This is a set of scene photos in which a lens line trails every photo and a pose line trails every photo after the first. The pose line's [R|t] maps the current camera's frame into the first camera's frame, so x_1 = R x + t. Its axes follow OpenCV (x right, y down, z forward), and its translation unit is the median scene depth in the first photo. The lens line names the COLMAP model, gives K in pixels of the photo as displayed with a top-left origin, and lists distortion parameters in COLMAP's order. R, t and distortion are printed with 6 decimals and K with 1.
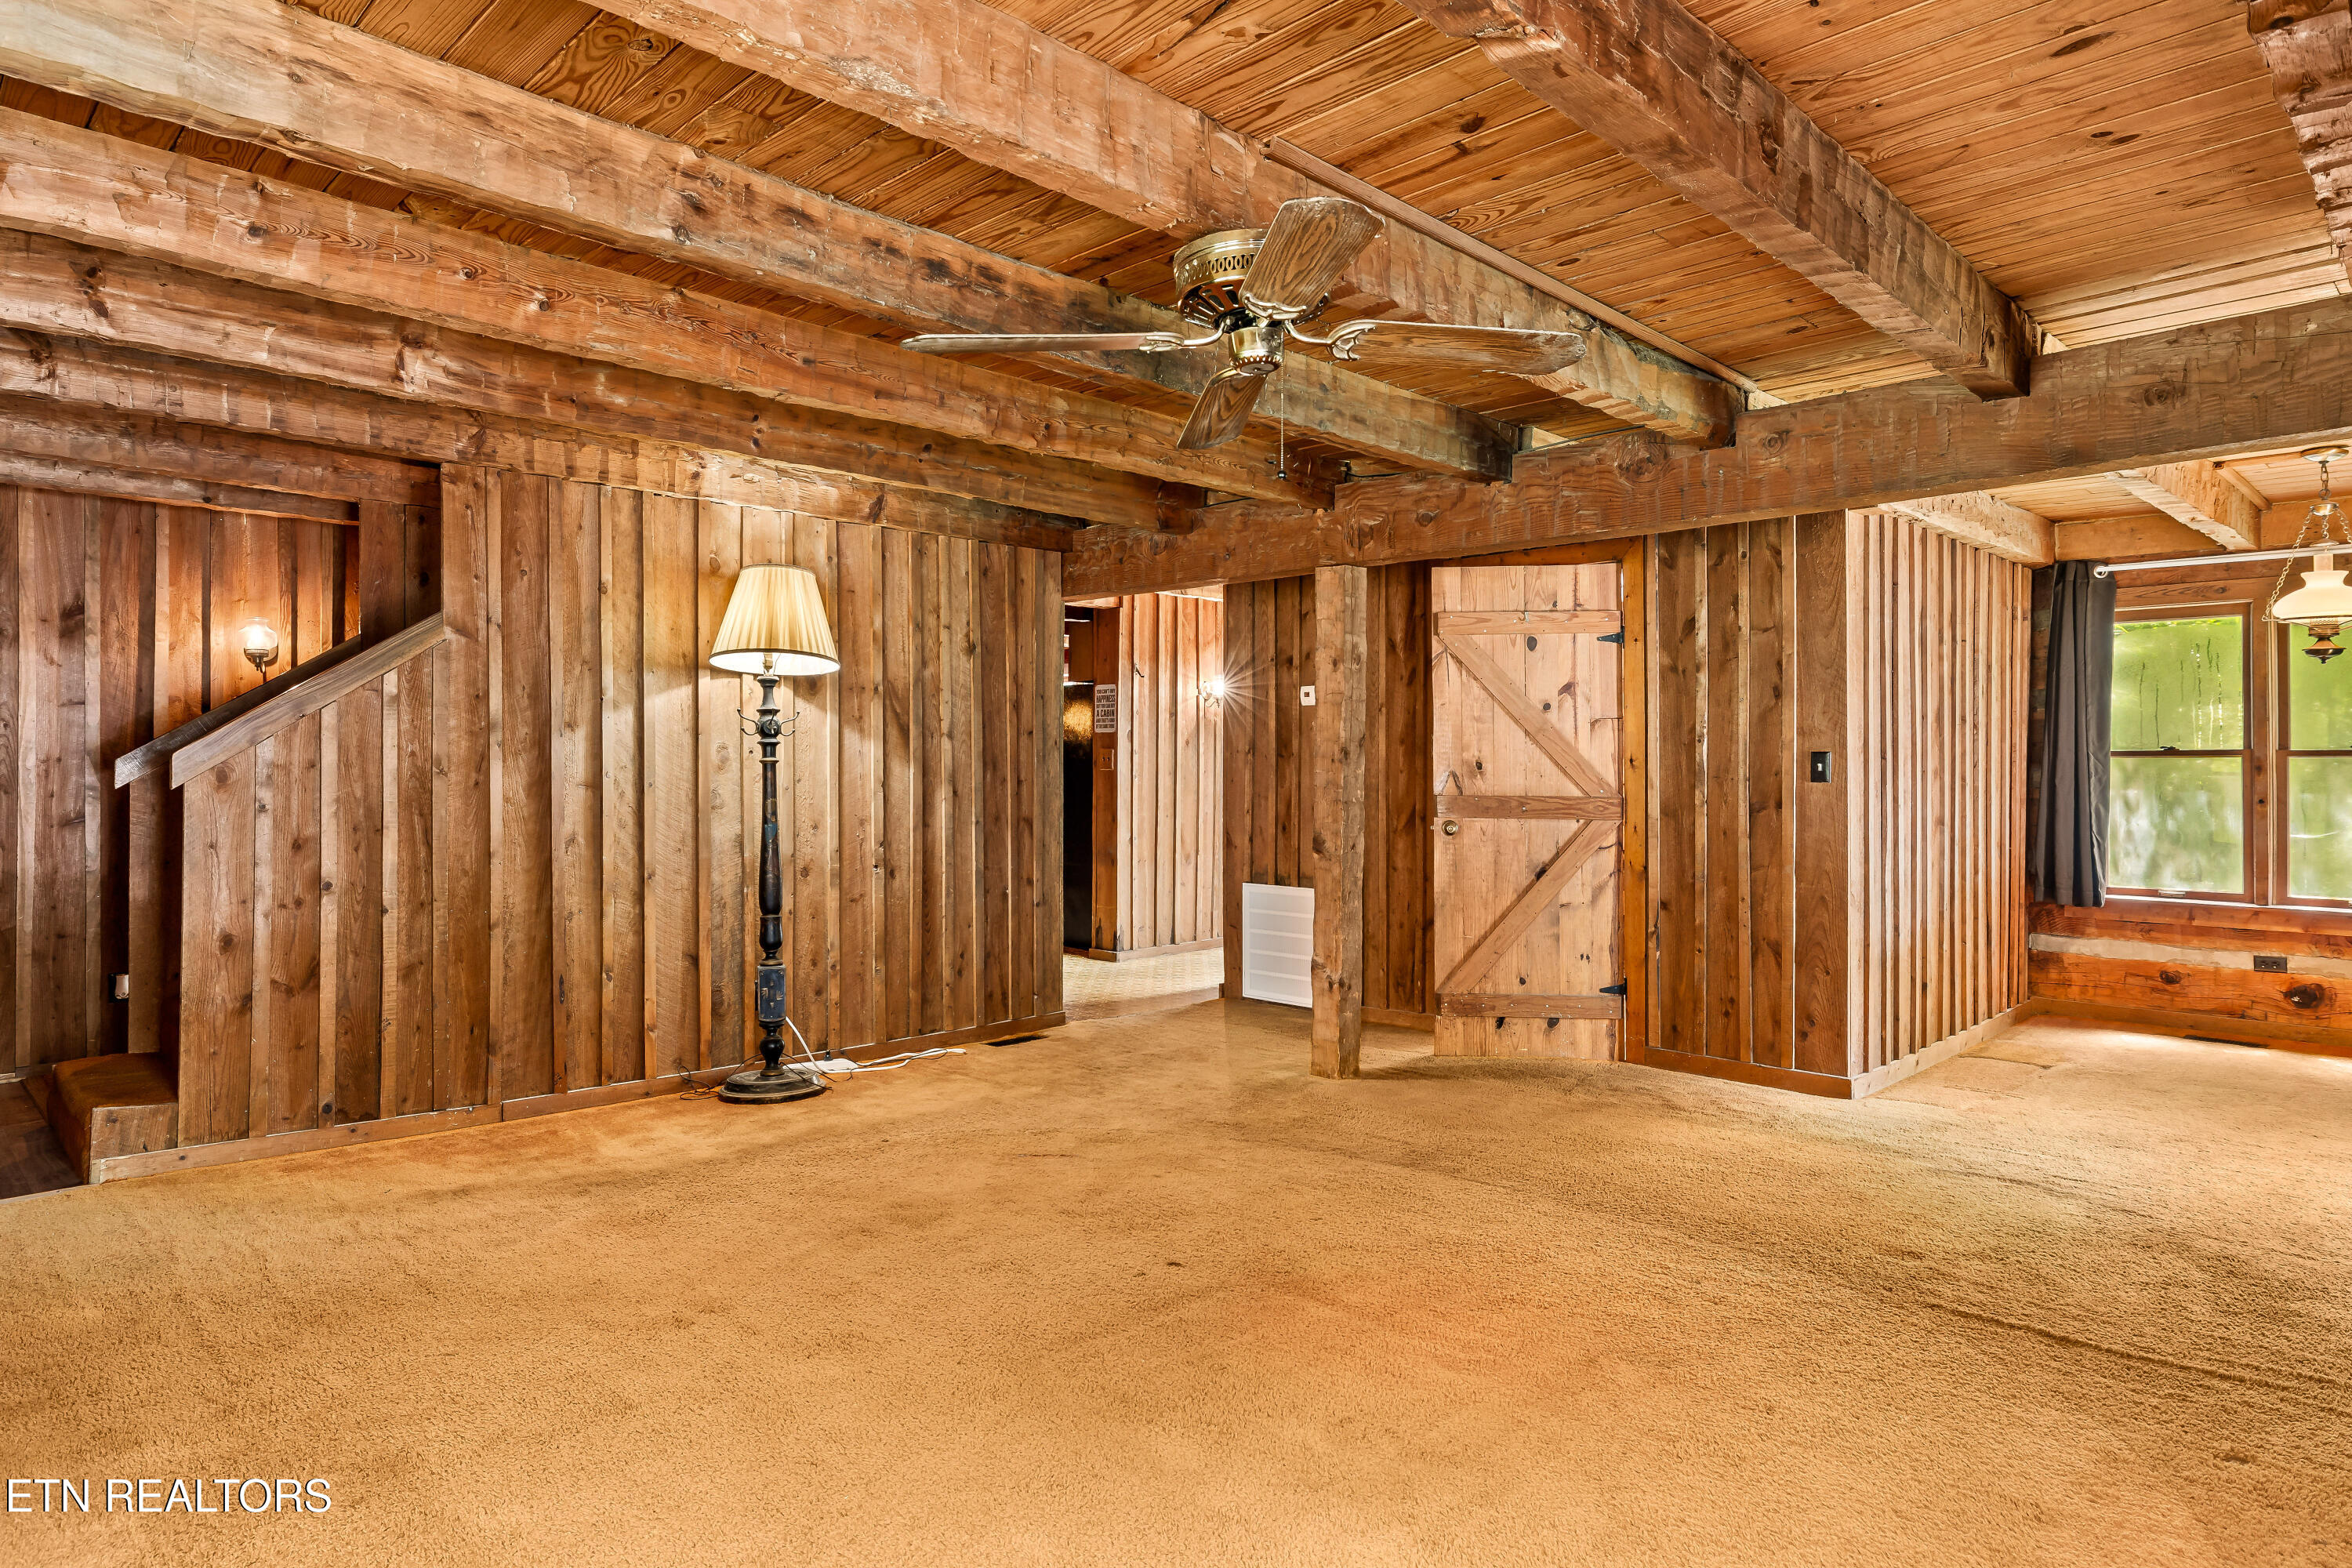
lens RADIAL K [[1333.6, 0, 1127.4], [0, 1333.6, 763.2], [0, 0, 1]] dist [0.002970, -0.004657]
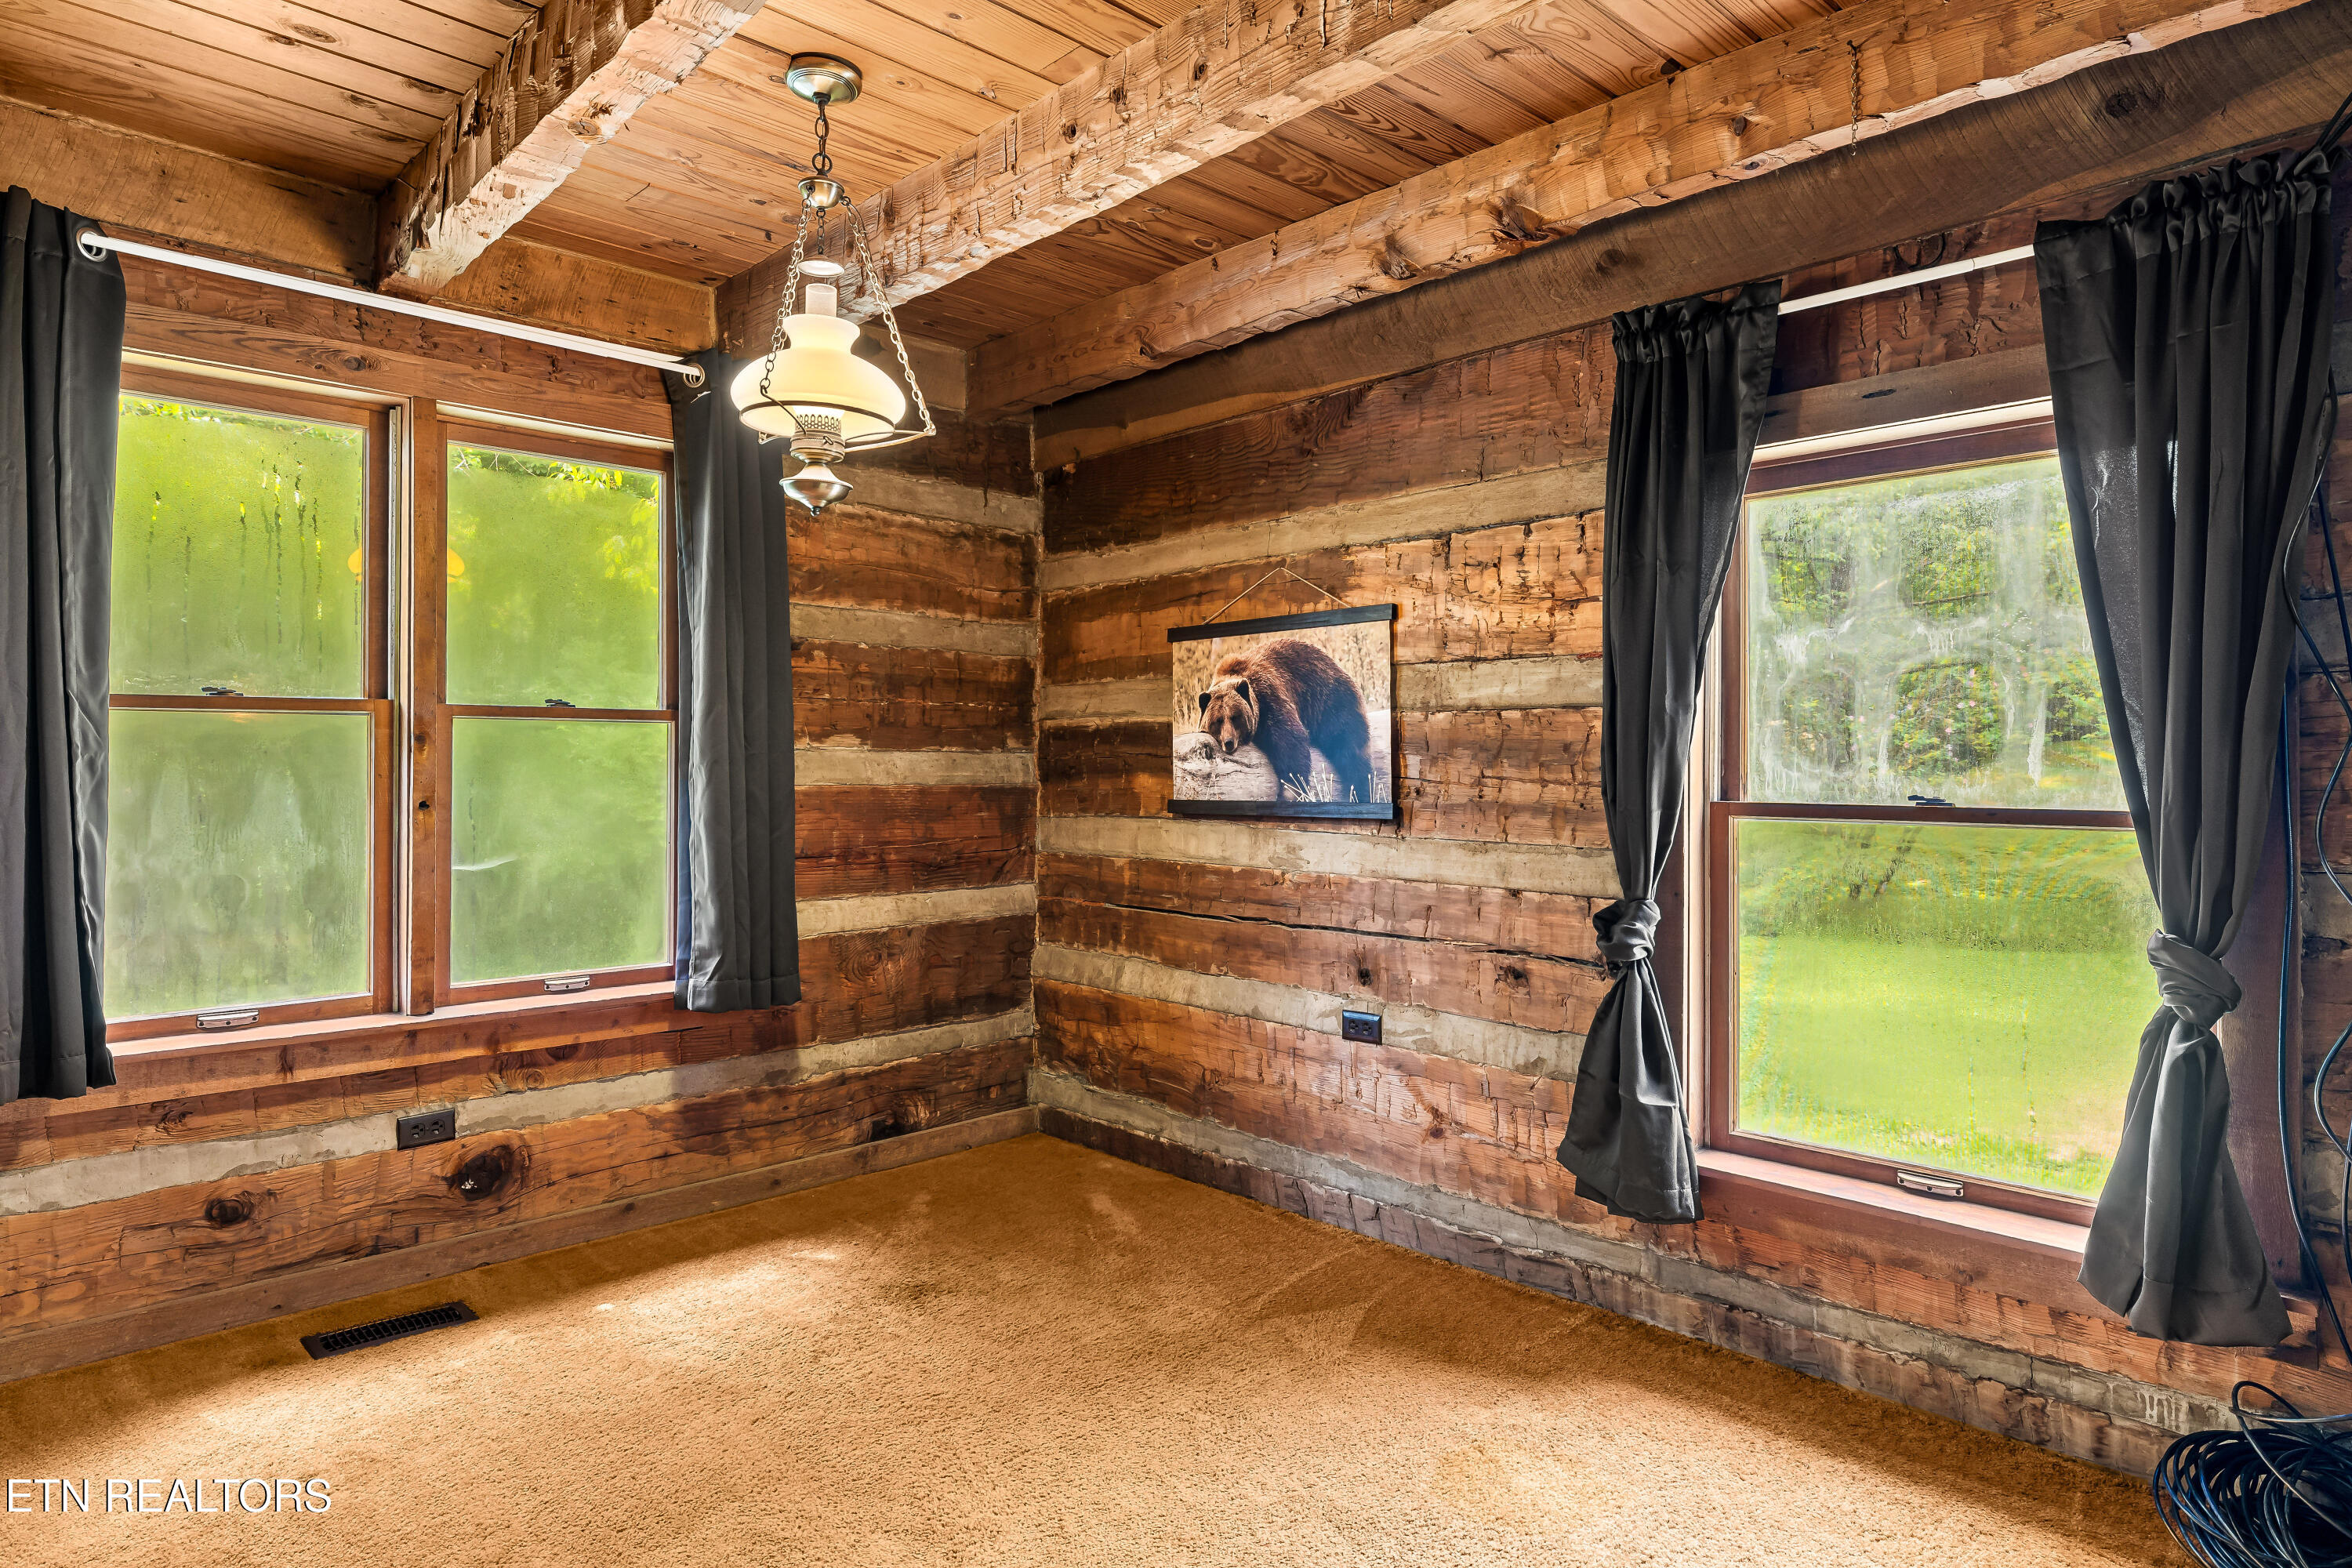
lens RADIAL K [[1333.6, 0, 1179.9], [0, 1333.6, 746.1], [0, 0, 1]] dist [0.002970, -0.004657]
pose [[0.015210, 0.008001, 0.999852, 0.431074], [-0.003688, 0.999962, -0.007945, 0.011353], [-0.999878, -0.003567, 0.015239, 0.854064]]
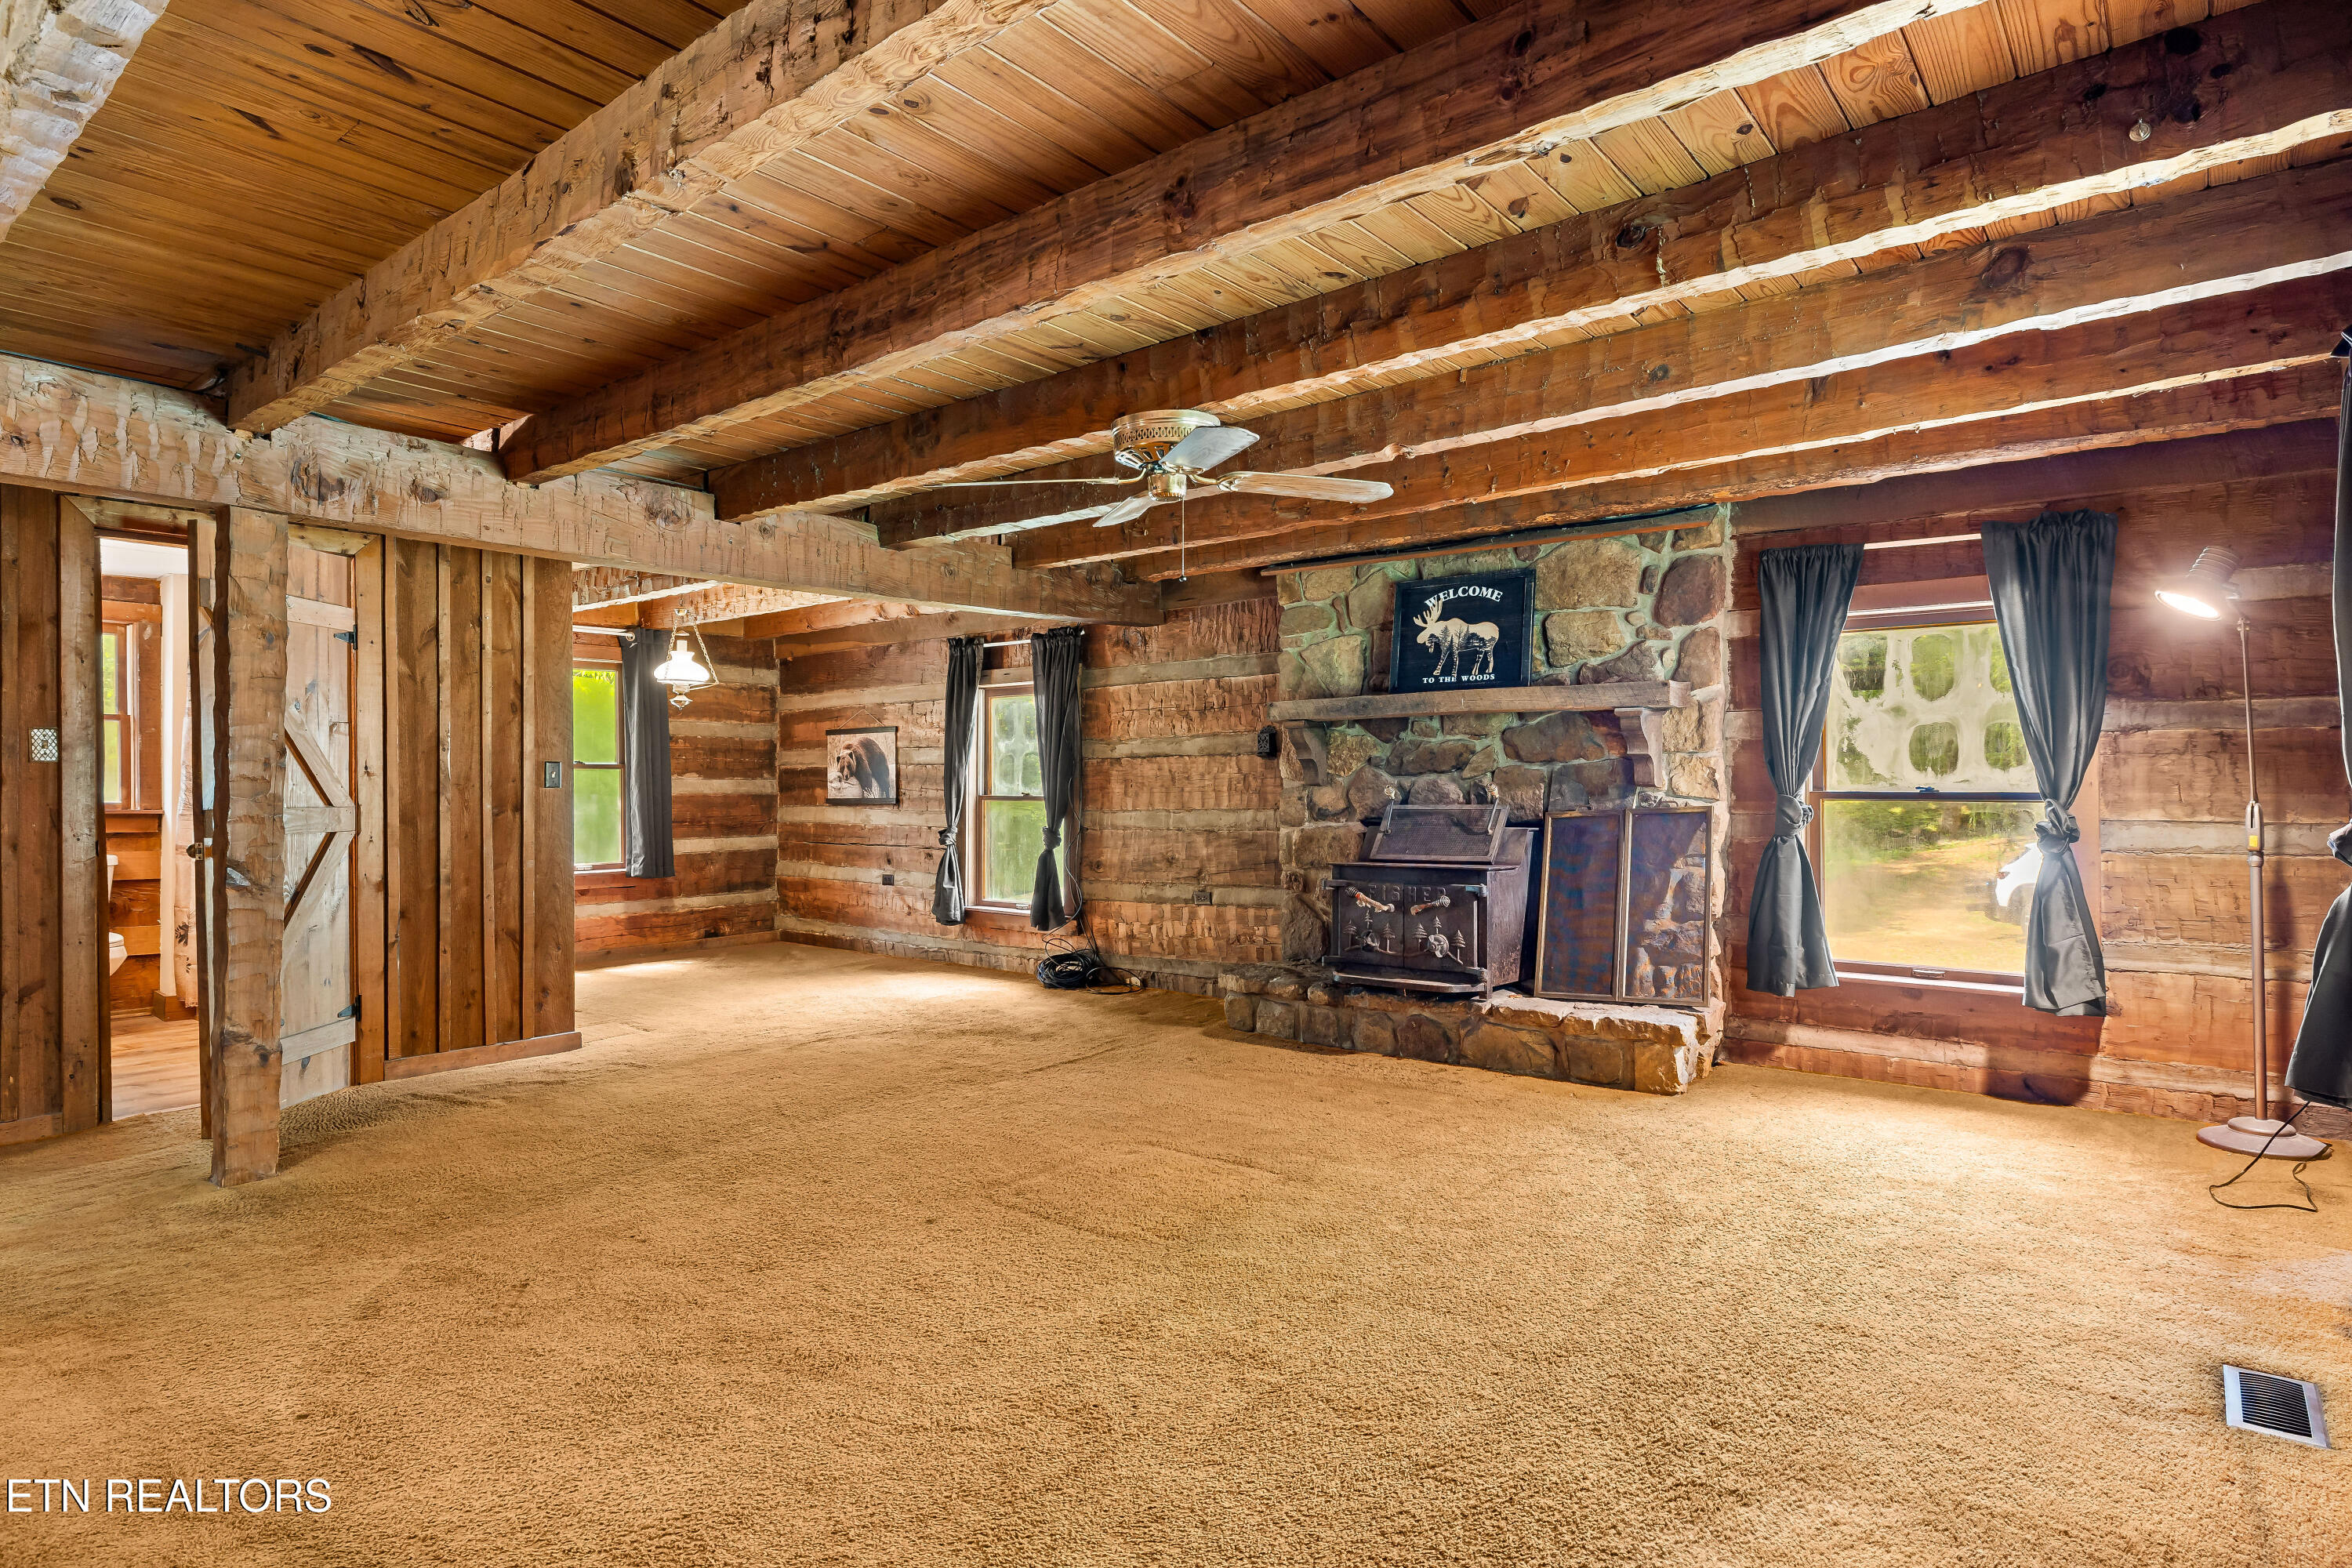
lens RADIAL K [[1250.6, 0, 1173.6], [0, 1250.6, 782.0], [0, 0, 1]] dist [0.002889, -0.001314]
pose [[-0.101897, -0.004804, 0.994783, -0.629961], [0.000783, 0.999988, 0.004909, 0.004150], [-0.994795, 0.001279, -0.101892, 0.562096]]
